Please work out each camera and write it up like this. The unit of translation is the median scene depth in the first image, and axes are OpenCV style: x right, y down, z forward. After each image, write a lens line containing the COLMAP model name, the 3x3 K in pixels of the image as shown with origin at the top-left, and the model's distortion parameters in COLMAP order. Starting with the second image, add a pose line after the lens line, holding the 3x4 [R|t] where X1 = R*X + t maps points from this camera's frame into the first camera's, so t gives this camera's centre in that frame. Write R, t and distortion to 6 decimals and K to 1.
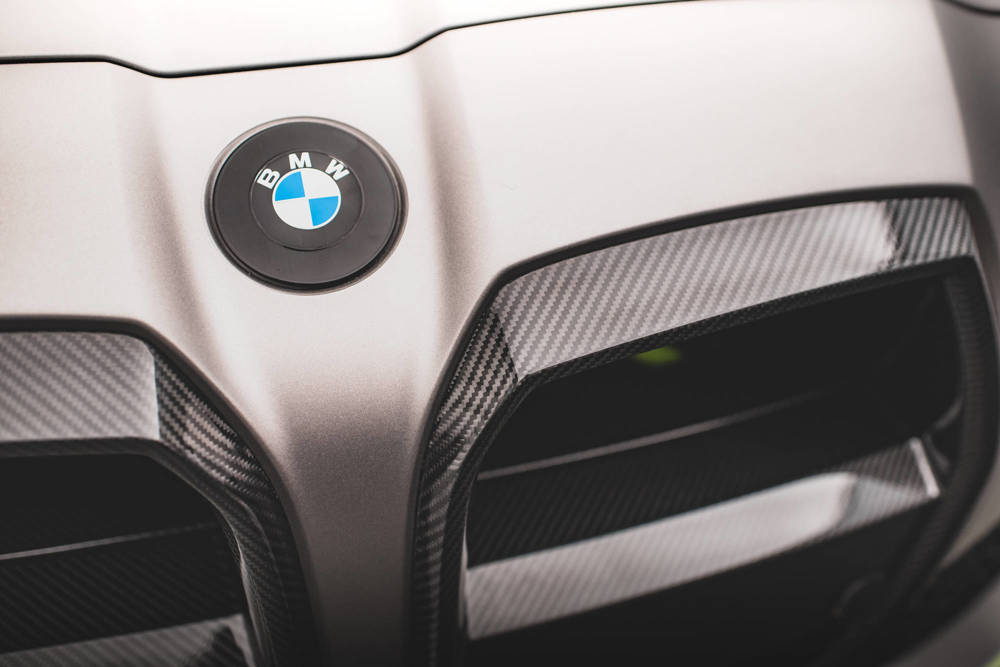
lens RADIAL K [[1058.2, 0, 500.9], [0, 1058.2, 319.3], [0, 0, 1]] dist [-0.060324, 0.013676]
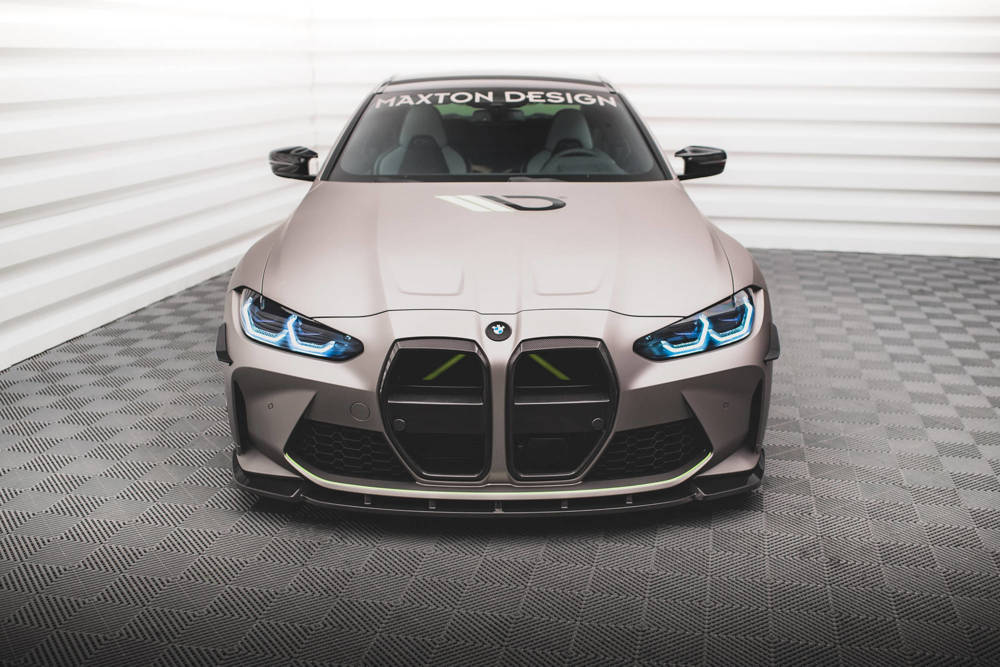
lens RADIAL K [[1092.5, 0, 500.6], [0, 1092.5, 390.5], [0, 0, 1]] dist [-0.019719, 0.006262]
pose [[0.964820, 0.075054, -0.251971, 1.794006], [-0.141118, 0.956467, -0.255455, 2.244913], [0.221829, 0.282026, 0.933410, -6.033742]]
